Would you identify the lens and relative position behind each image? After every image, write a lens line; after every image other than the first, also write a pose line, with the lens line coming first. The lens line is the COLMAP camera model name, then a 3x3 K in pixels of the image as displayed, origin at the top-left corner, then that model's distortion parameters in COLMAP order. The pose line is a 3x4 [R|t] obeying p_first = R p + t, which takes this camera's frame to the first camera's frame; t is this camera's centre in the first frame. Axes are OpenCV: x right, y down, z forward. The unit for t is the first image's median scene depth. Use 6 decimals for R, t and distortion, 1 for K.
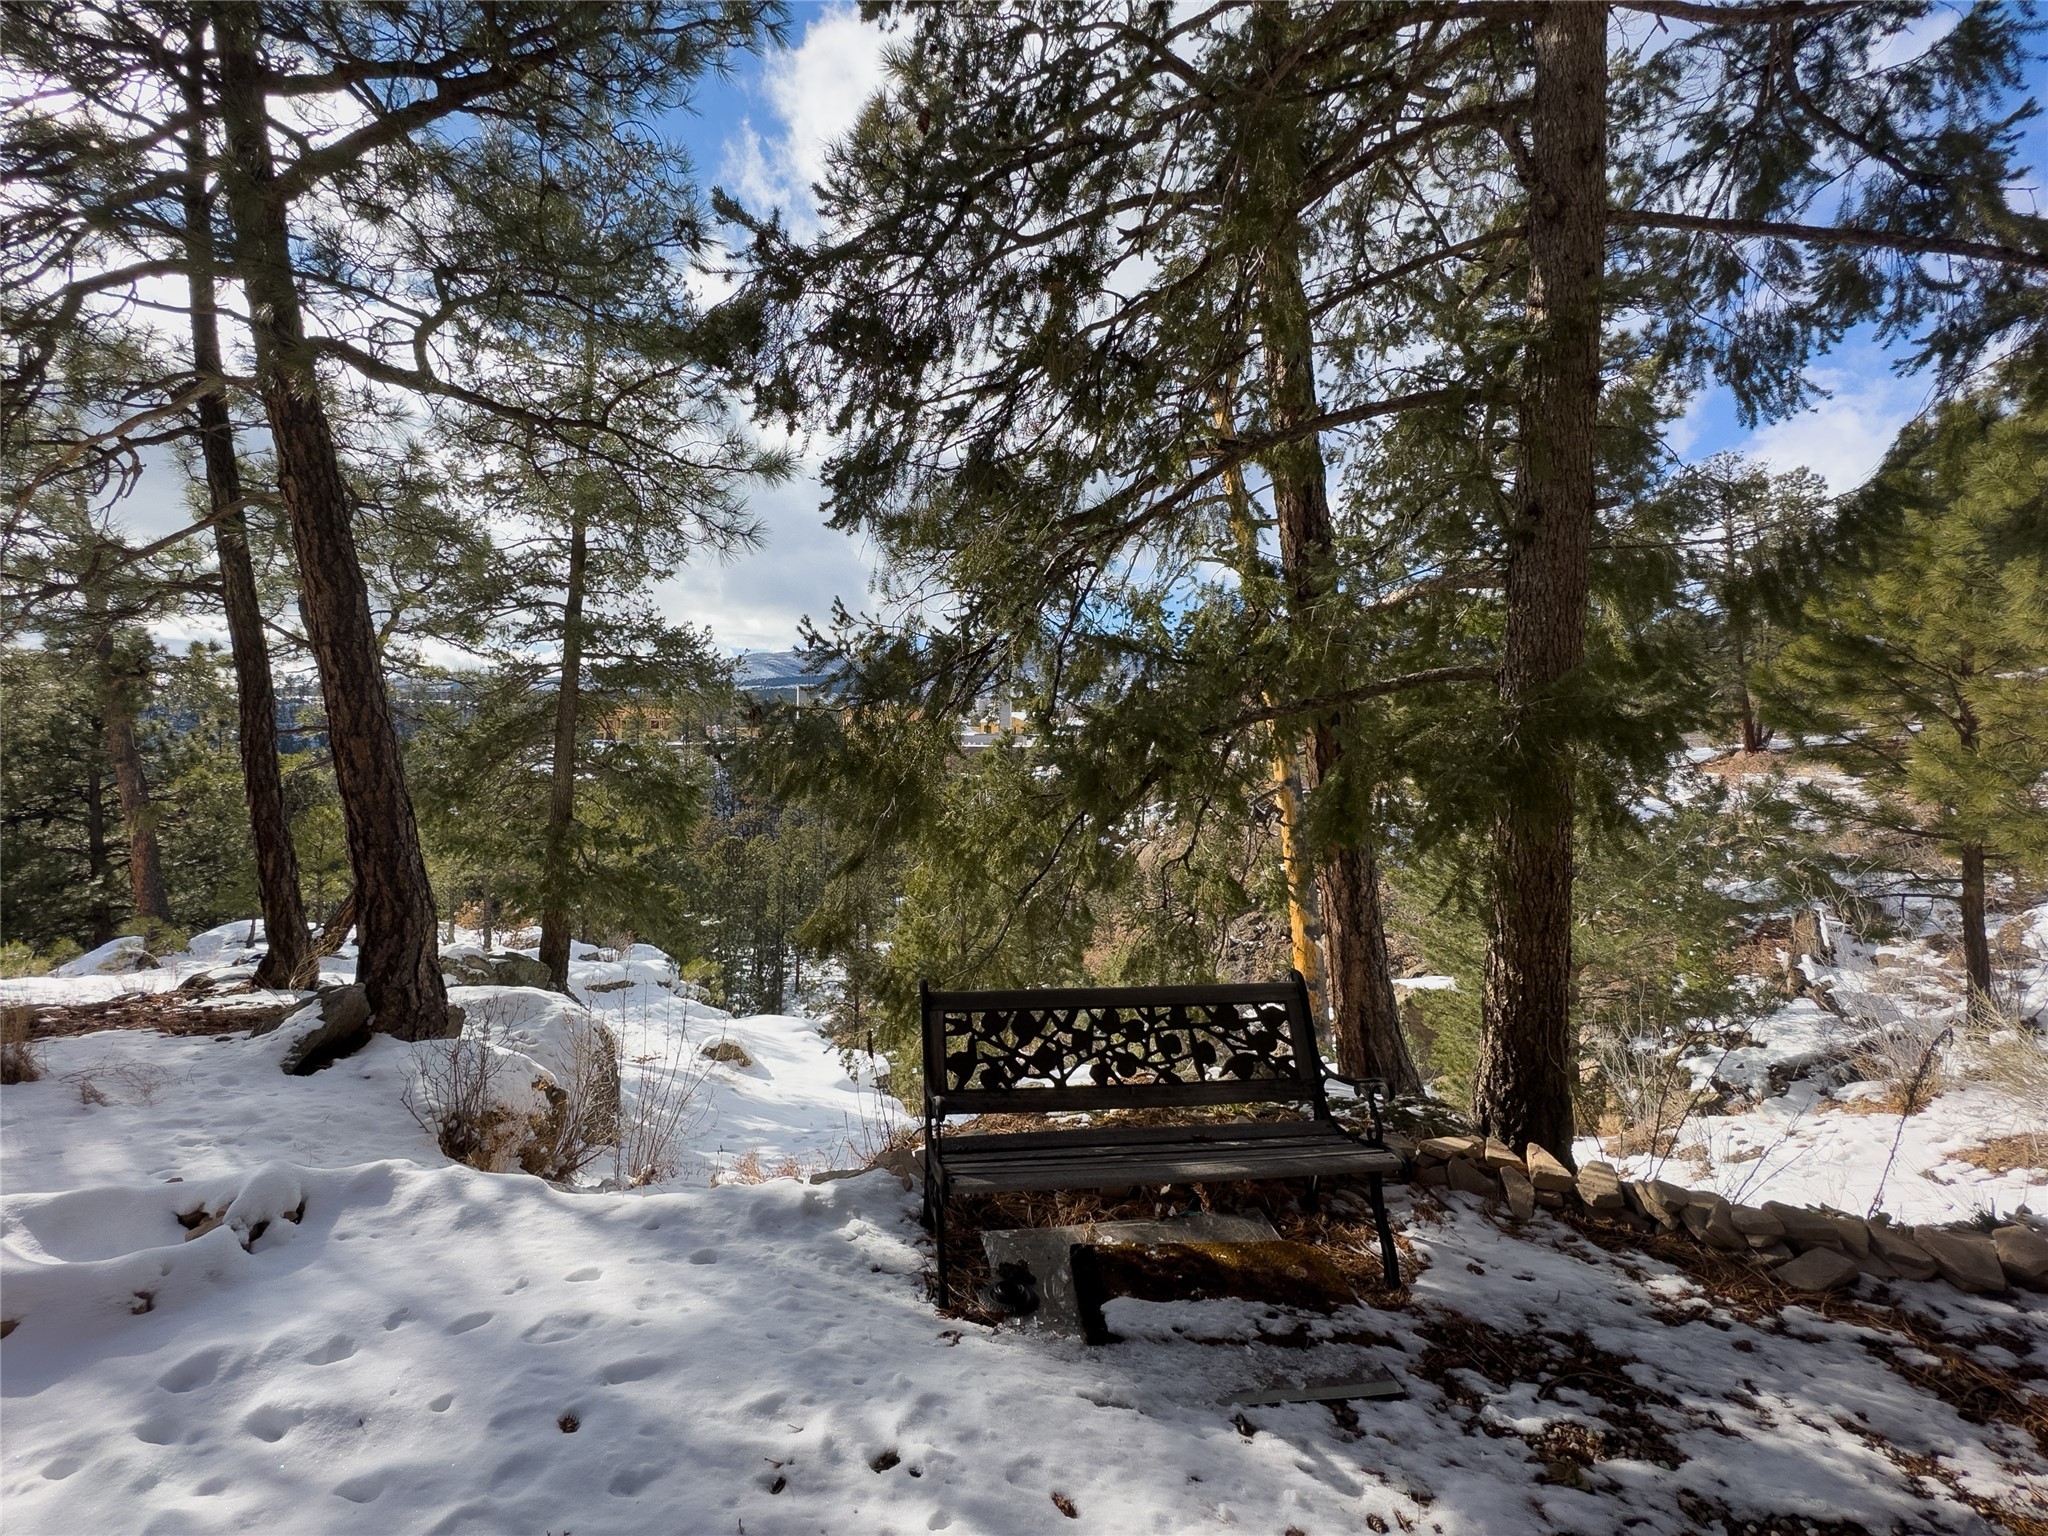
lens RADIAL K [[924.5, 0, 1016.8], [0, 924.5, 736.7], [0, 0, 1]] dist [-0.011222, 0.001065]
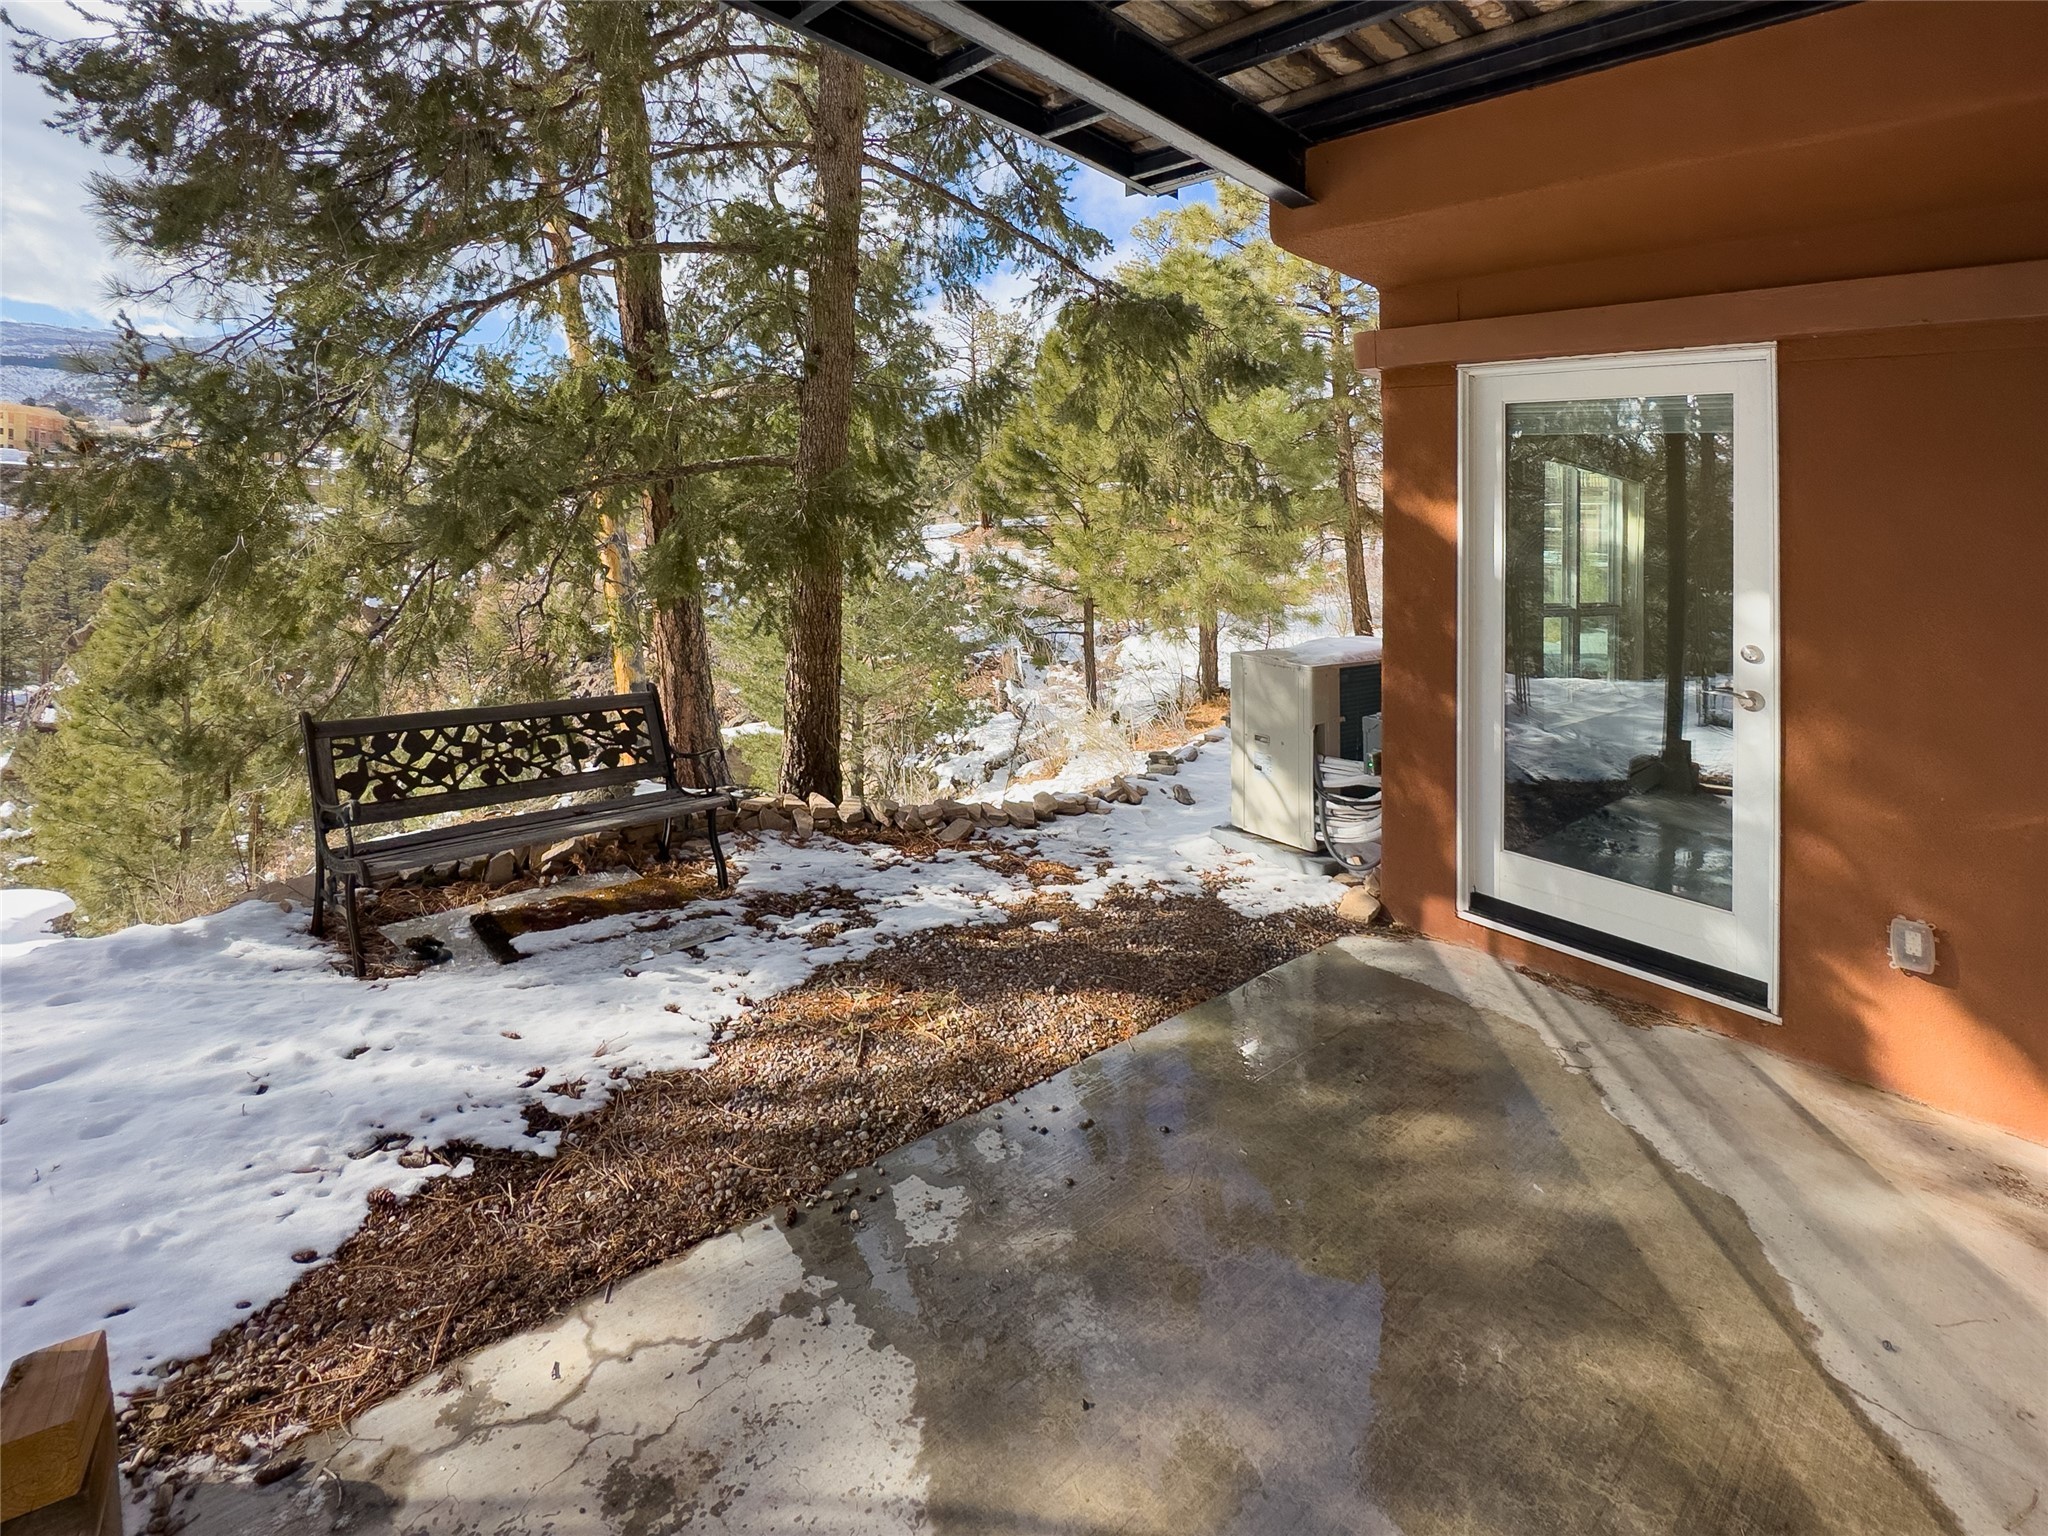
lens RADIAL K [[924.5, 0, 1016.8], [0, 924.5, 736.7], [0, 0, 1]] dist [-0.011222, 0.001065]
pose [[0.765501, -0.097870, 0.635948, -0.145618], [-0.067920, 0.970551, 0.231121, -0.014585], [-0.639840, -0.220117, 0.736311, -0.330174]]
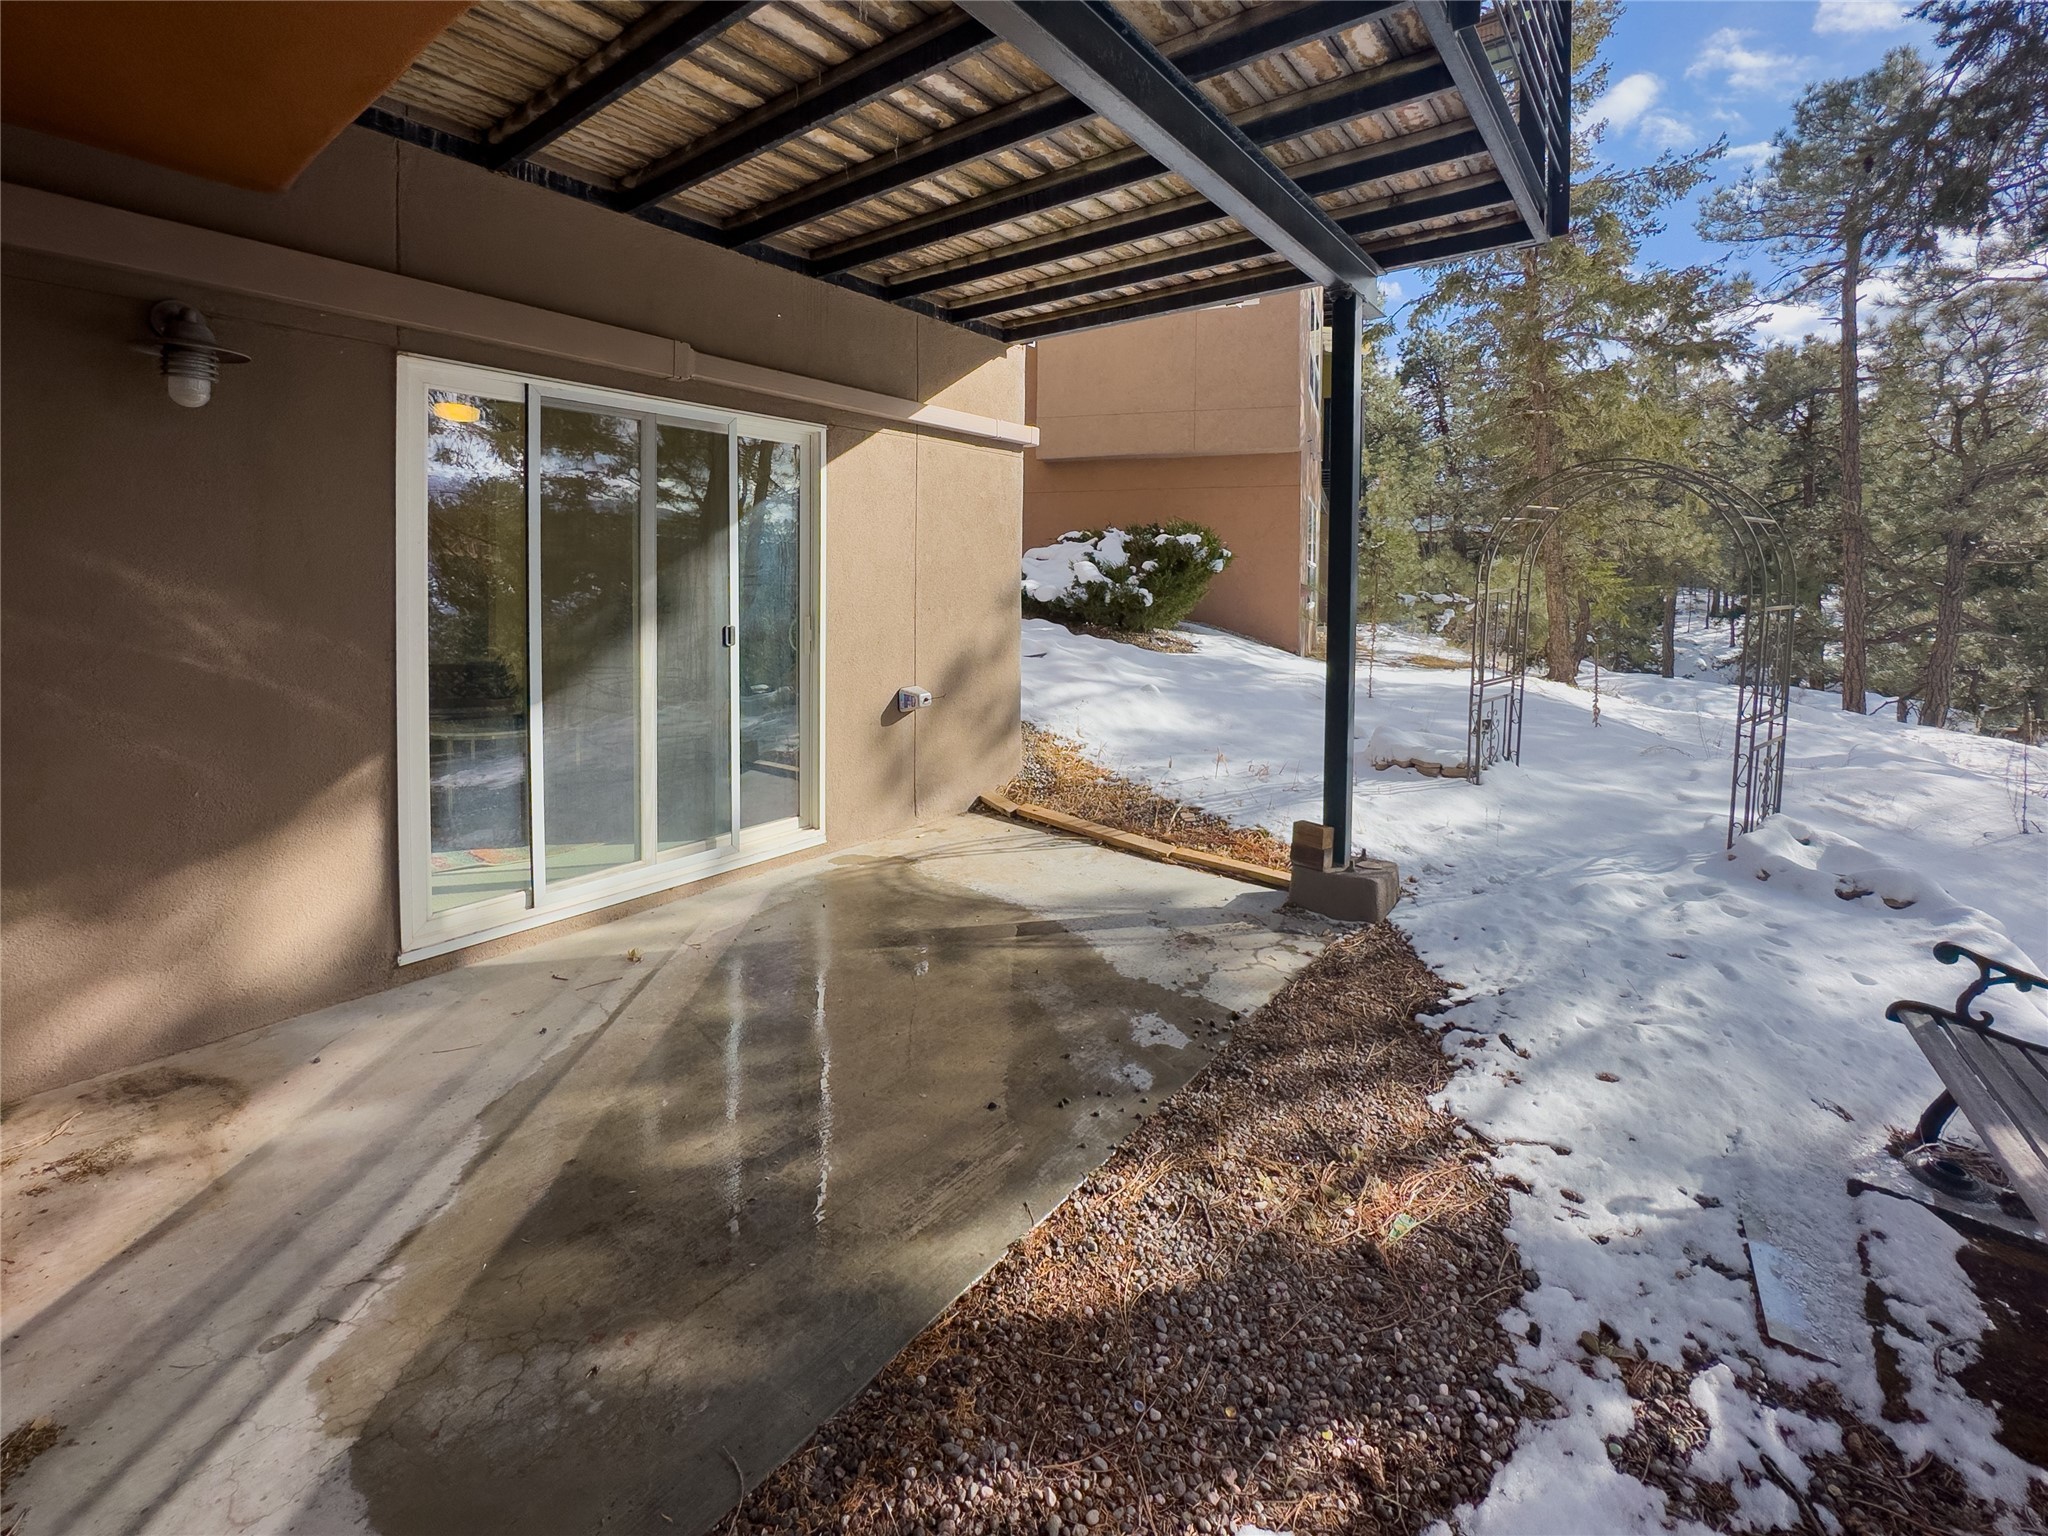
lens RADIAL K [[924.5, 0, 1016.8], [0, 924.5, 736.7], [0, 0, 1]] dist [-0.011222, 0.001065]
pose [[-0.661120, 0.109374, -0.742265, 1.181862], [-0.008154, 0.988212, 0.152877, 0.025603], [0.750236, 0.107123, -0.652435, 0.784310]]
